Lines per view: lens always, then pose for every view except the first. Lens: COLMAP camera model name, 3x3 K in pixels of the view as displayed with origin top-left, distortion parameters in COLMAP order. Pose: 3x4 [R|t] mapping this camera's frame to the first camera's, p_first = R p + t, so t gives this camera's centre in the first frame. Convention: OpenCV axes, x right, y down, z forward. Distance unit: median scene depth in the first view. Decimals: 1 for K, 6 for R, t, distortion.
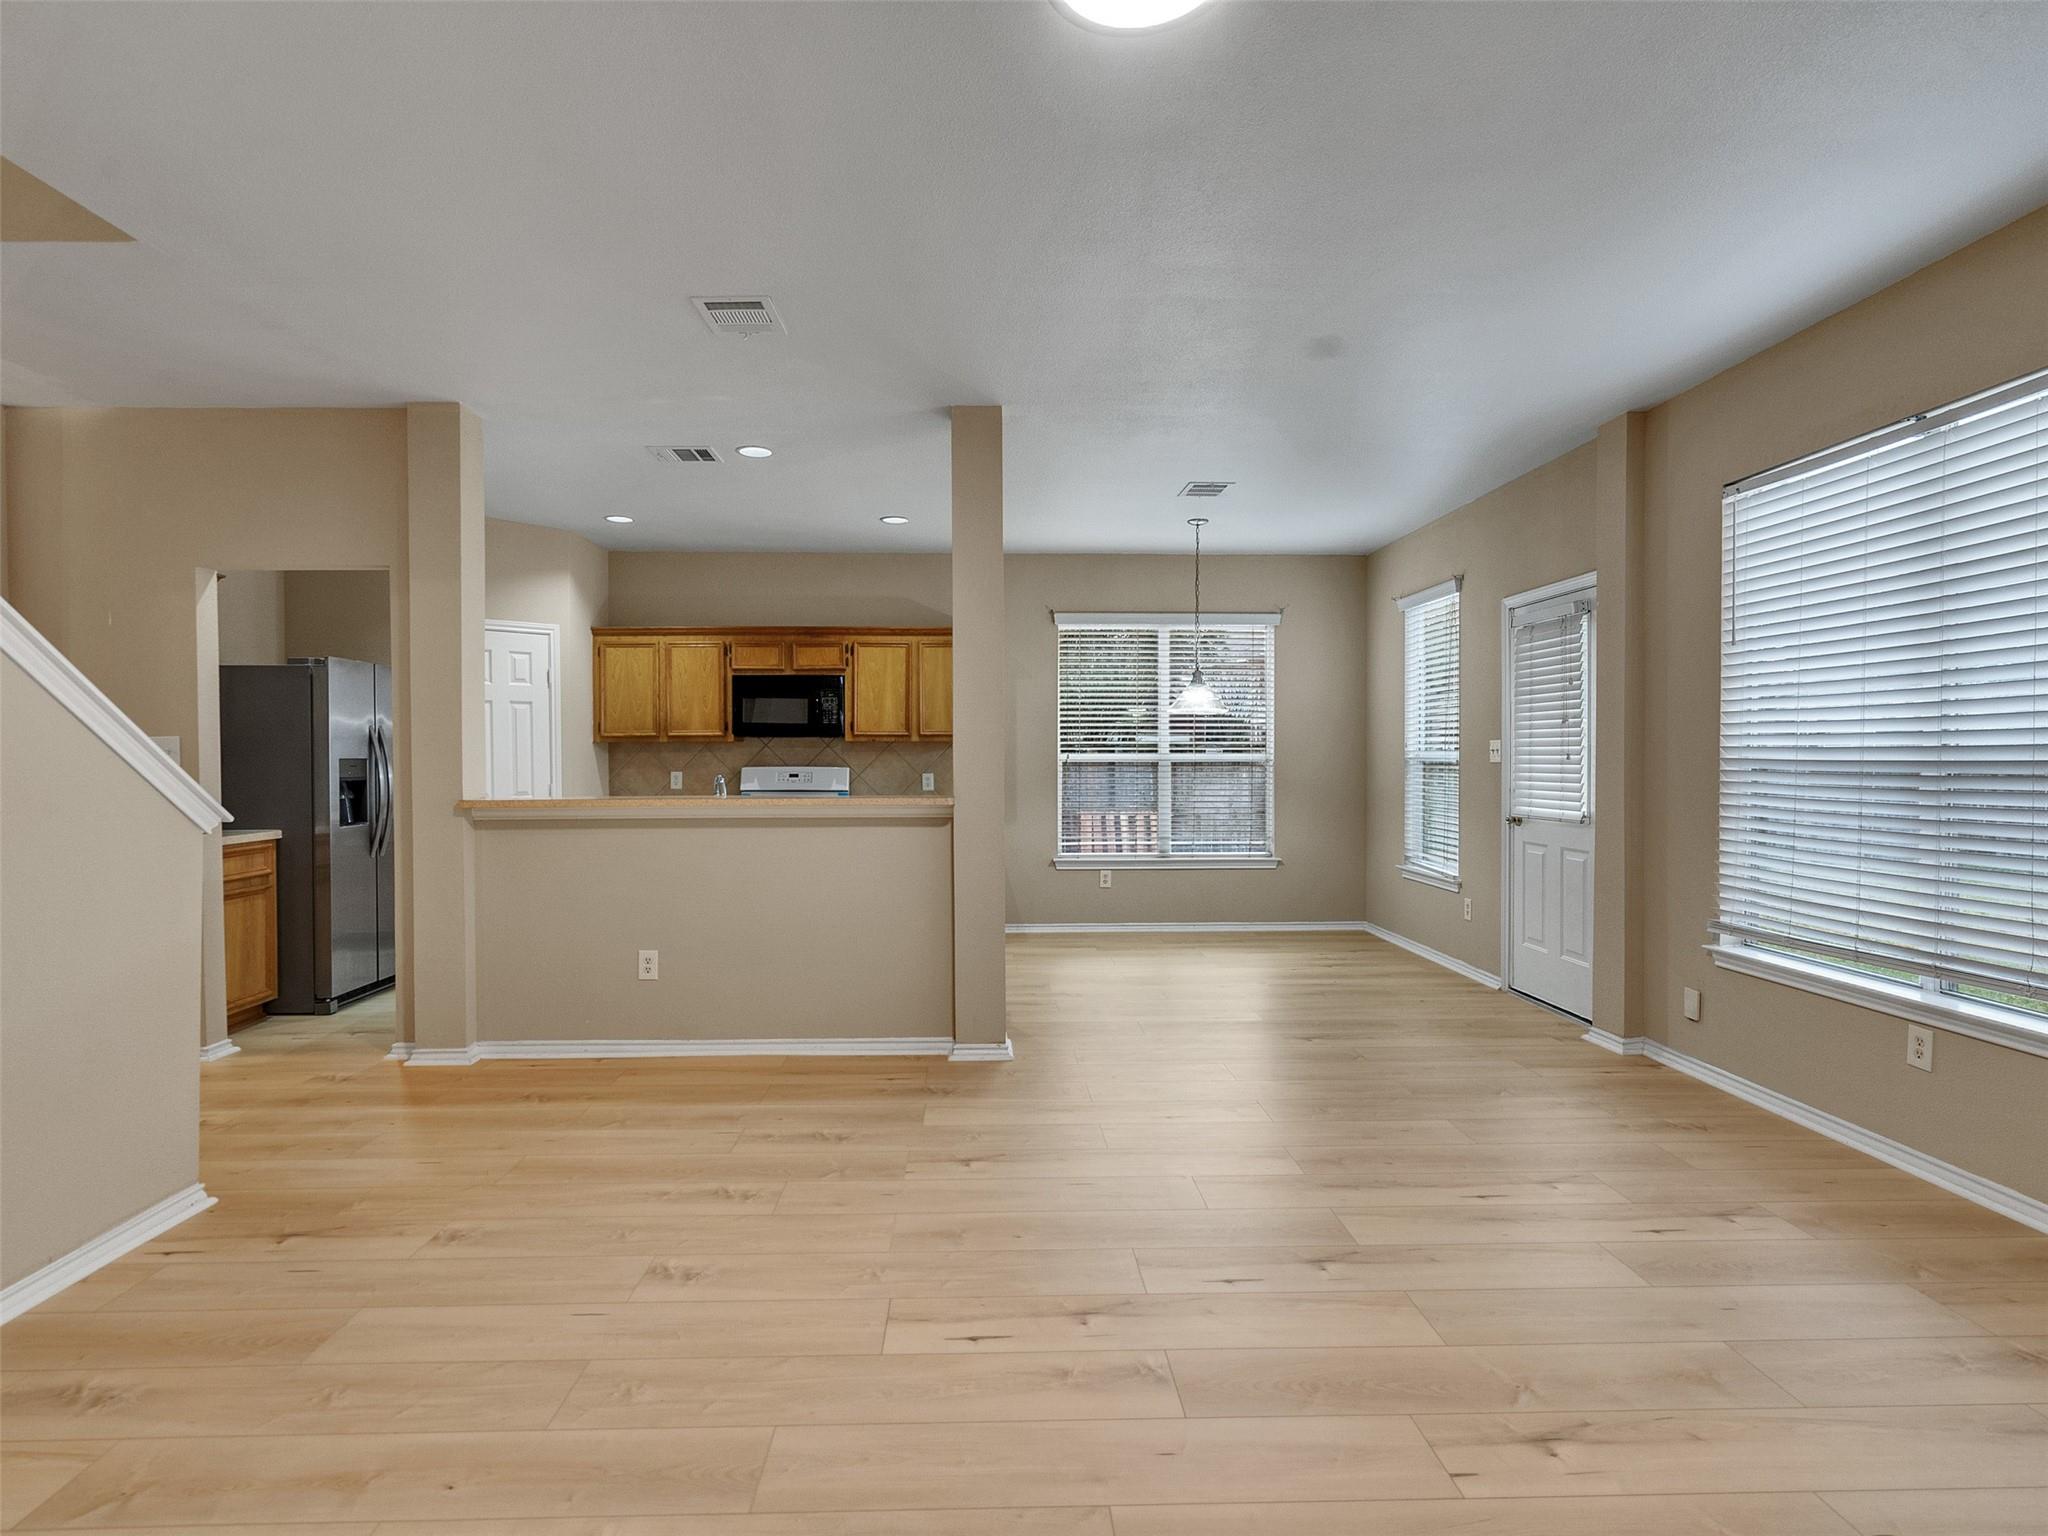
lens RADIAL K [[1047.4, 0, 1004.5], [0, 1047.4, 766.0], [0, 0, 1]] dist [-0.010118, 0.007725]
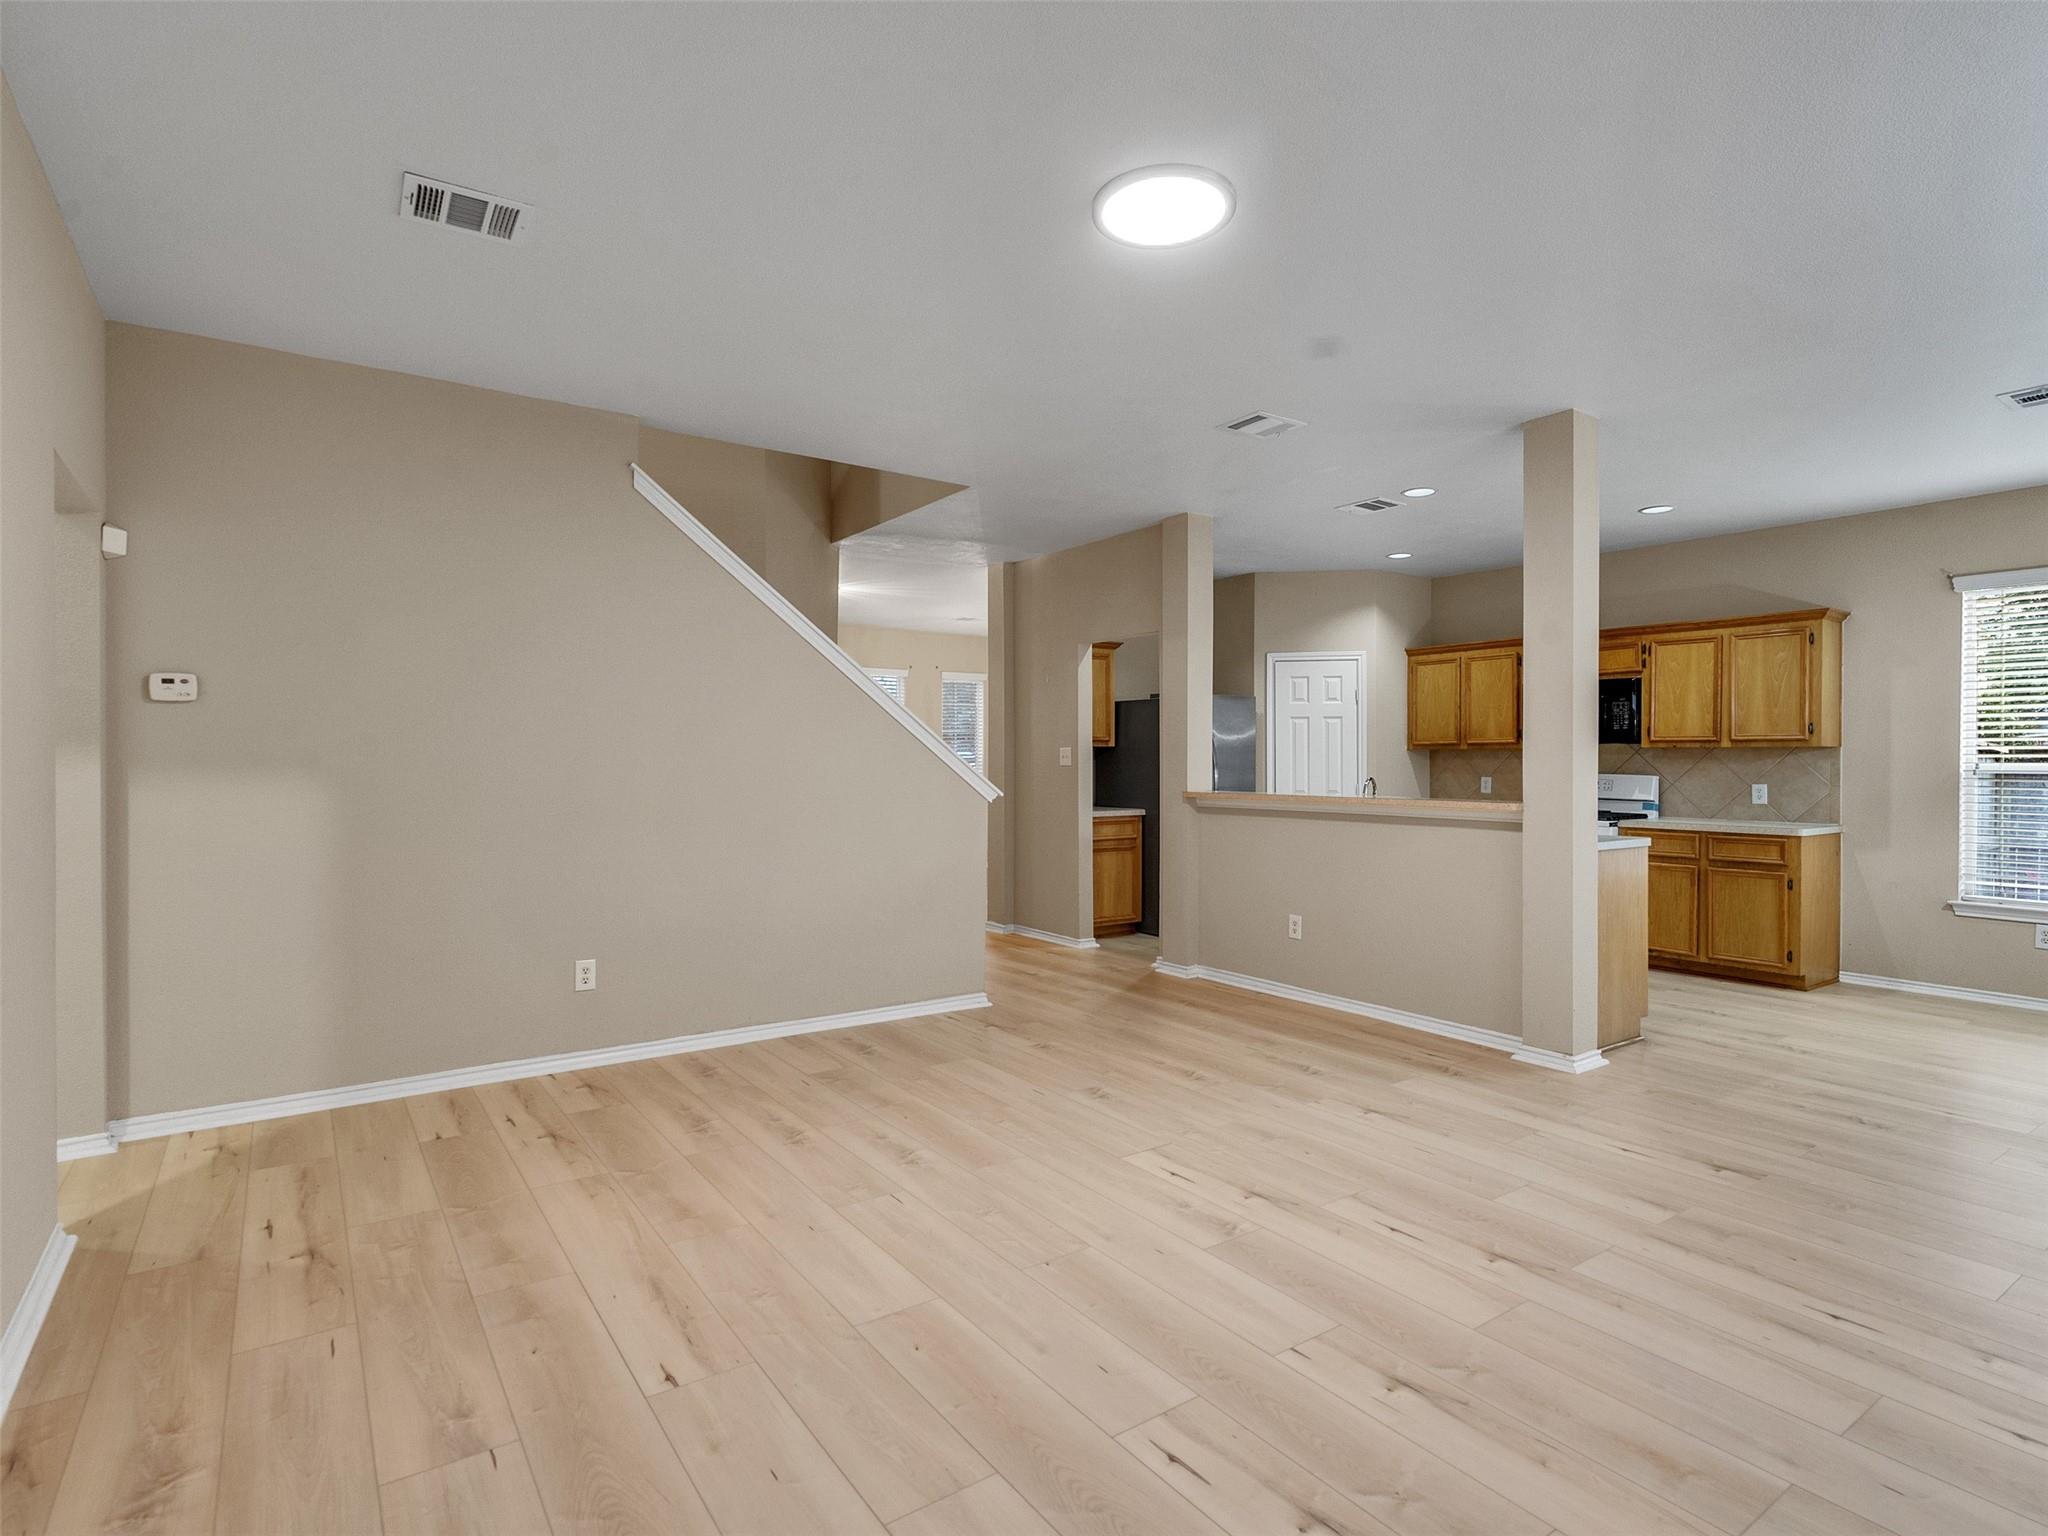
lens RADIAL K [[1047.4, 0, 1004.5], [0, 1047.4, 766.0], [0, 0, 1]] dist [-0.010118, 0.007725]
pose [[0.544303, 0.009568, -0.838834, 0.398212], [-0.014190, 0.999897, 0.002198, -0.001275], [0.838769, 0.010707, 0.544382, 0.012694]]
